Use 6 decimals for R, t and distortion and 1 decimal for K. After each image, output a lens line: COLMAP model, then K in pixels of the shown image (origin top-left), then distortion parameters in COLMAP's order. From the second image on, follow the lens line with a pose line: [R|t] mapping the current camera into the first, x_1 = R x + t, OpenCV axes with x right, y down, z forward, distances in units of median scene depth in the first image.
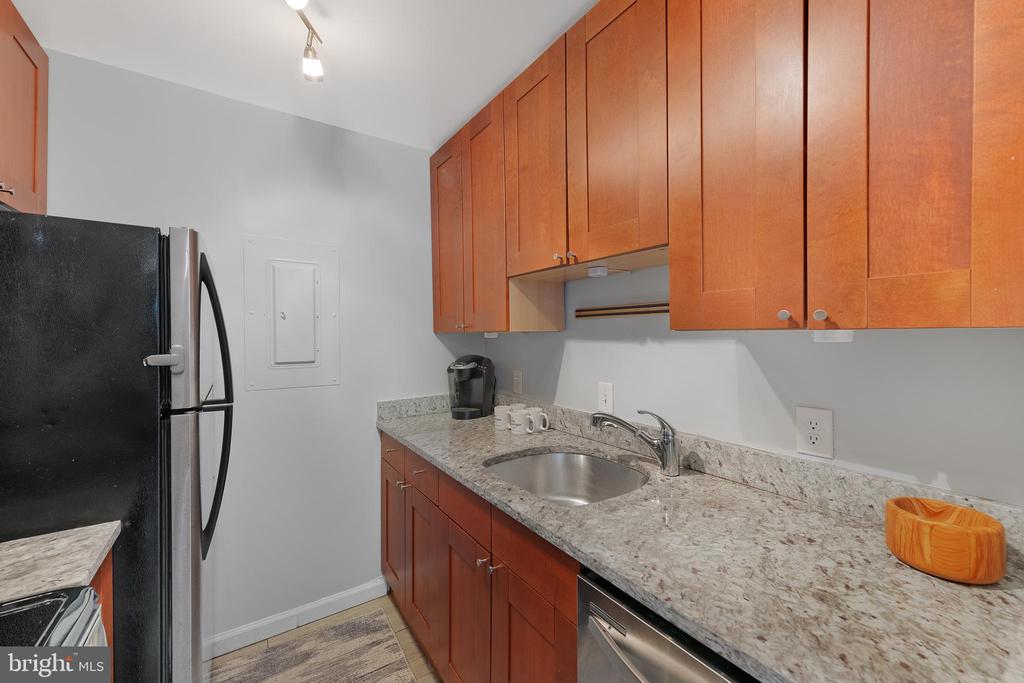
lens RADIAL K [[400.1, 0, 506.8], [0, 400.1, 335.3], [0, 0, 1]] dist [0.012960, -0.003036]
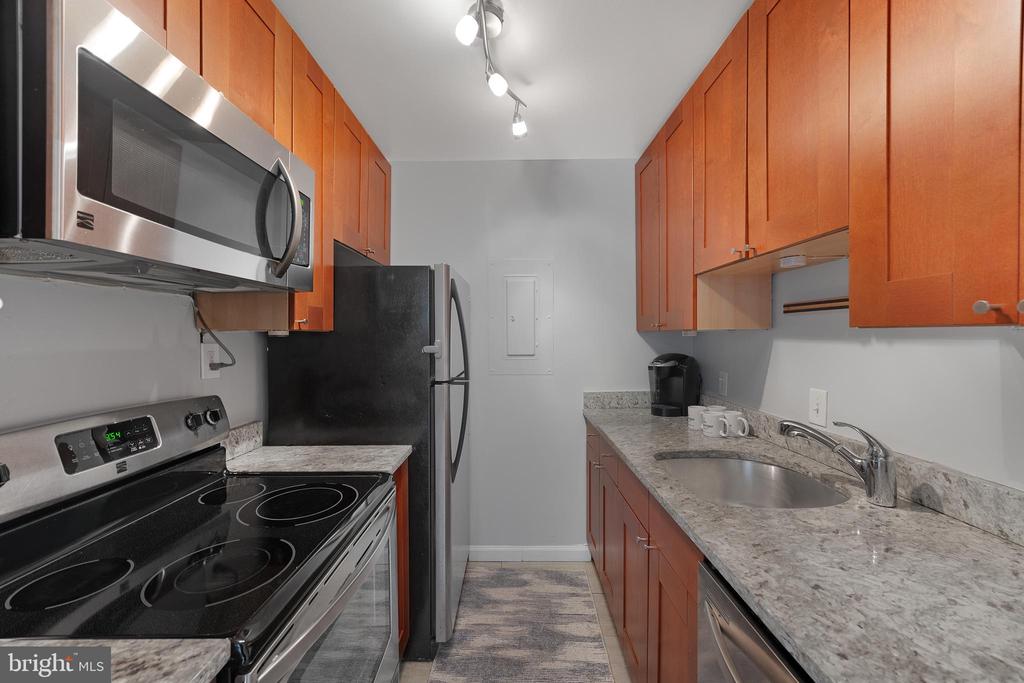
lens RADIAL K [[400.1, 0, 512.5], [0, 400.1, 338.0], [0, 0, 1]] dist [0.012960, -0.003036]
pose [[0.826598, 0.005854, -0.562762, 0.237174], [-0.000365, 0.999951, 0.009865, 0.000979], [0.562793, -0.007948, 0.826560, -0.092437]]
